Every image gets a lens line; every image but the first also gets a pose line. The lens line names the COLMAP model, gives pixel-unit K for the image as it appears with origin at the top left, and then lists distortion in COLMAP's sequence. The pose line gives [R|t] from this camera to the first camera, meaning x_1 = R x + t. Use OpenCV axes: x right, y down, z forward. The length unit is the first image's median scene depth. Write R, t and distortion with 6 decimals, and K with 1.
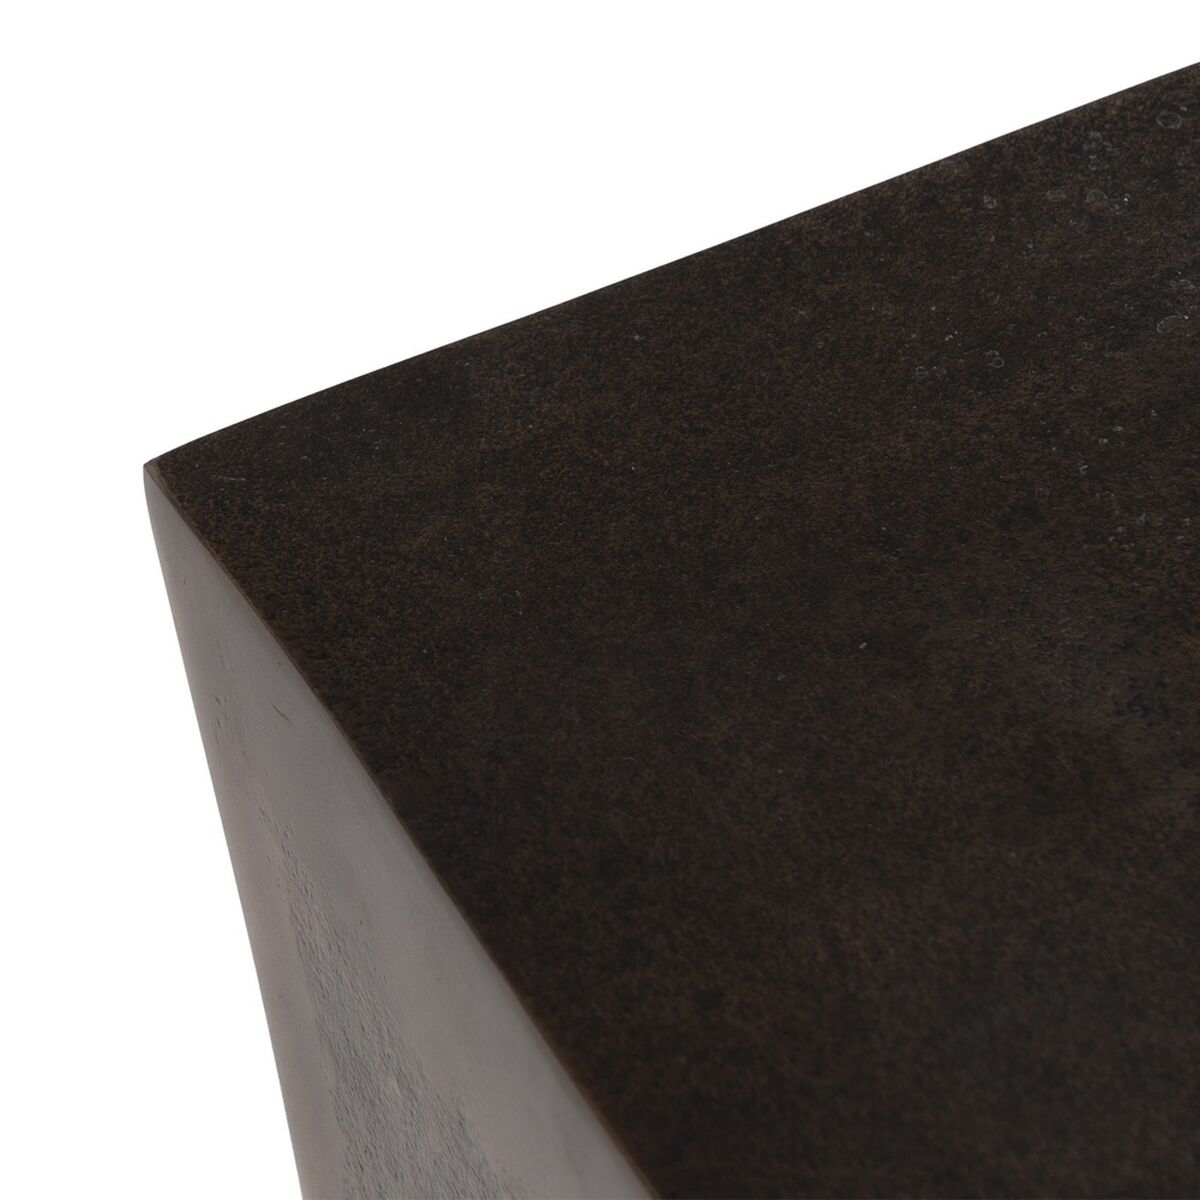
lens RADIAL K [[6279.0, 0, 598.6], [0, 6279.0, 600.7], [0, 0, 1]] dist [-0.054151, 0.000000]
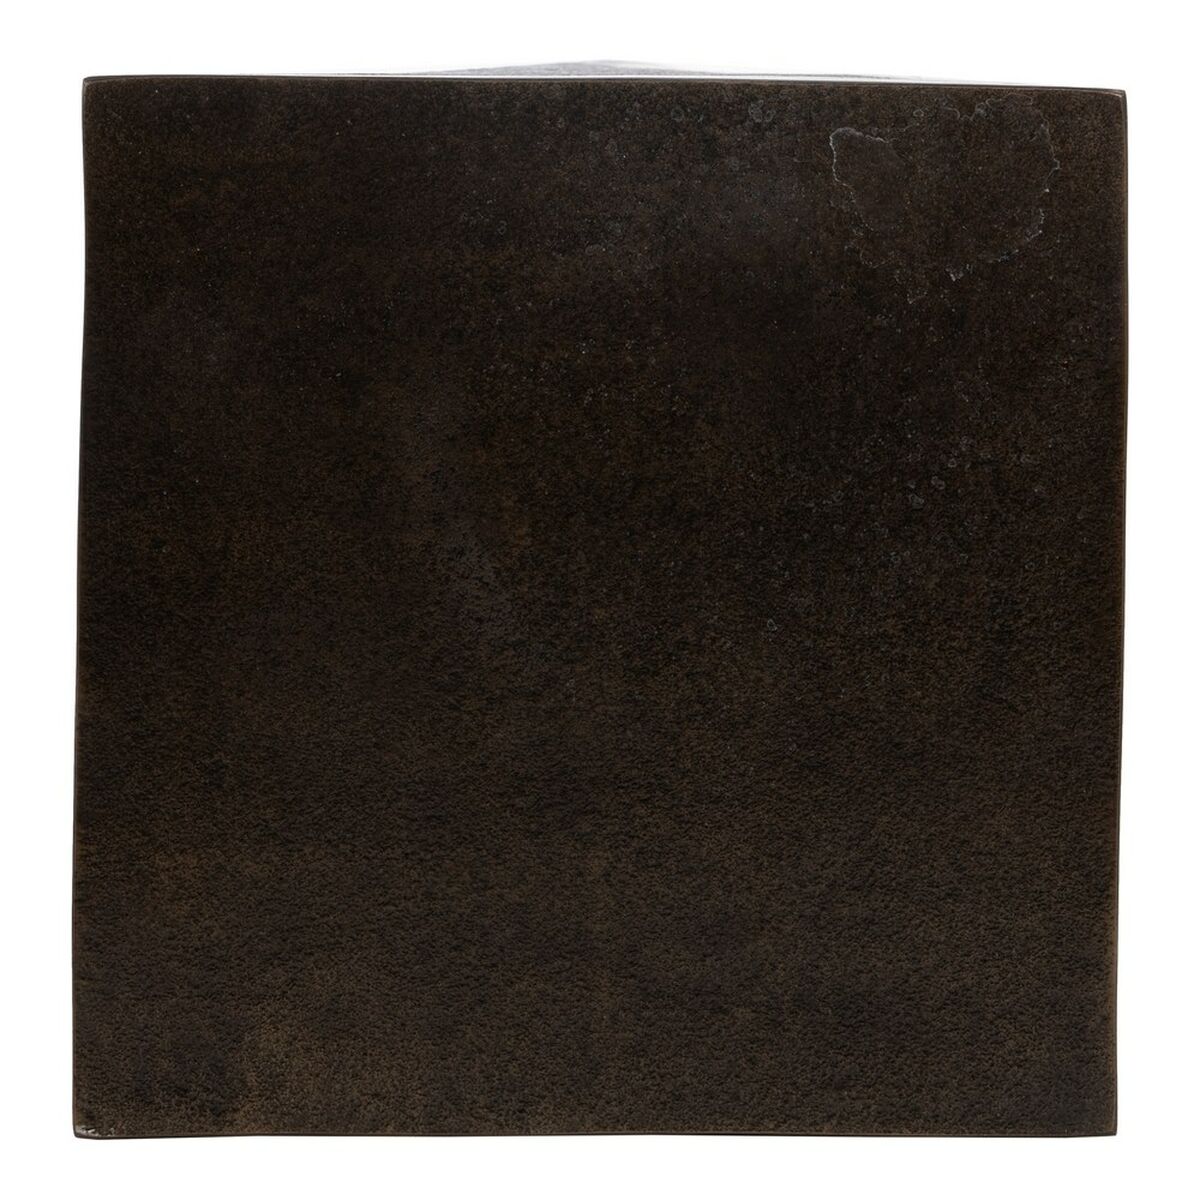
lens RADIAL K [[6279.0, 0, 600.1], [0, 6279.0, 599.4], [0, 0, 1]] dist [-0.054151, 0.000000]
pose [[0.880469, 0.471809, 0.046590, 0.053372], [-0.377115, 0.637402, 0.671939, -1.274193], [0.287331, -0.609192, 0.739139, -0.492146]]
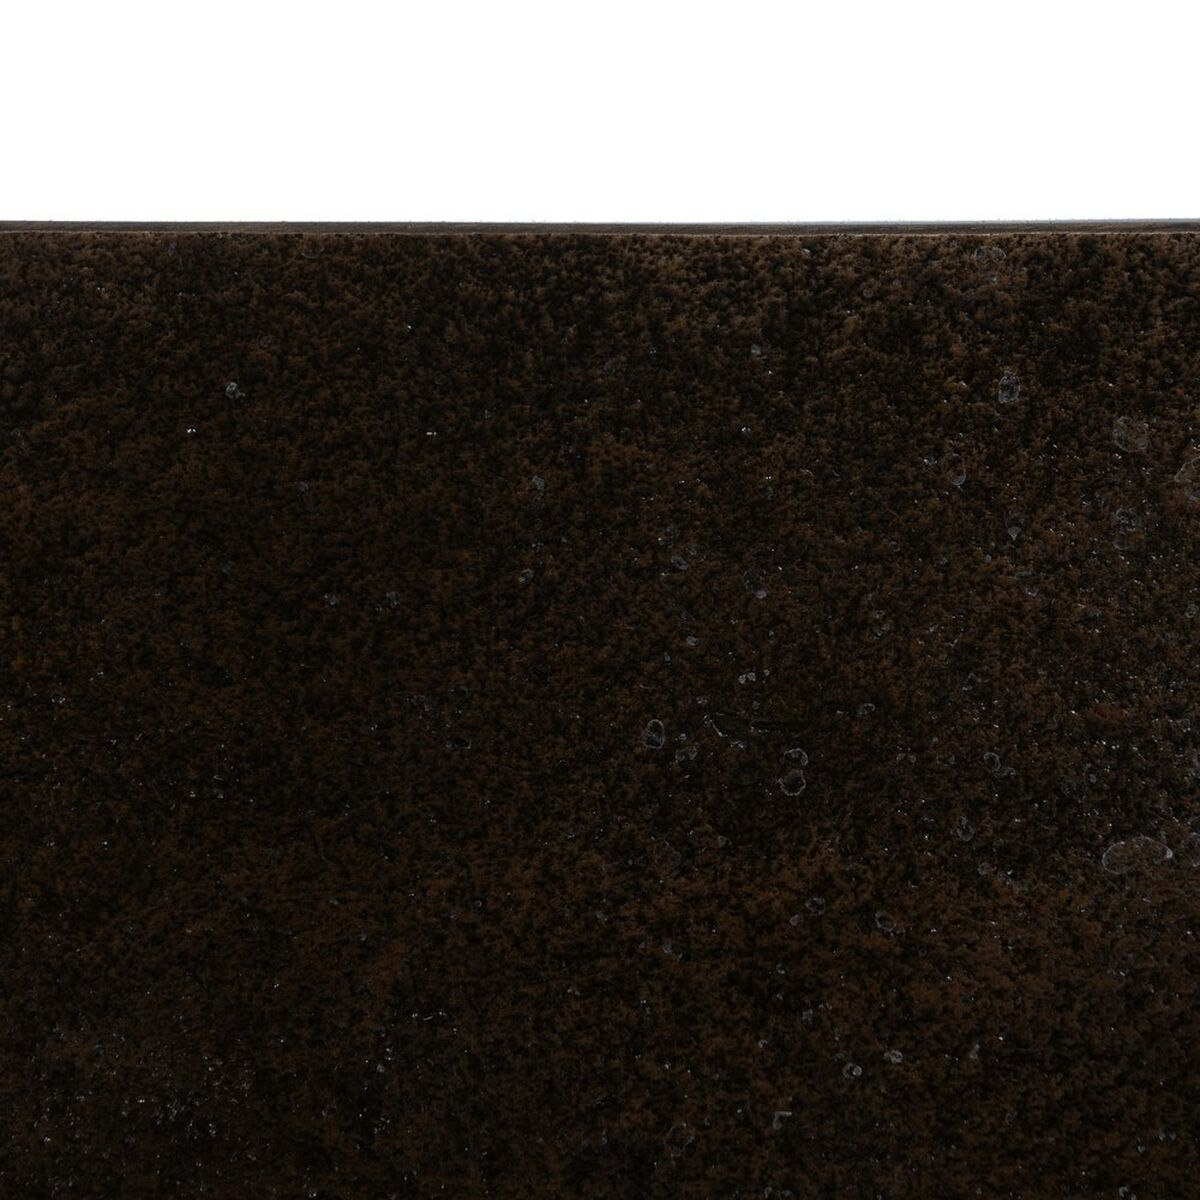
lens RADIAL K [[6279.0, 0, 599.8], [0, 6279.0, 599.6], [0, 0, 1]] dist [-0.054151, 0.000000]
pose [[0.882681, 0.469752, -0.014390, 0.049338], [-0.332404, 0.645659, 0.687482, -0.403254], [0.332237, -0.602045, 0.726059, 0.618127]]
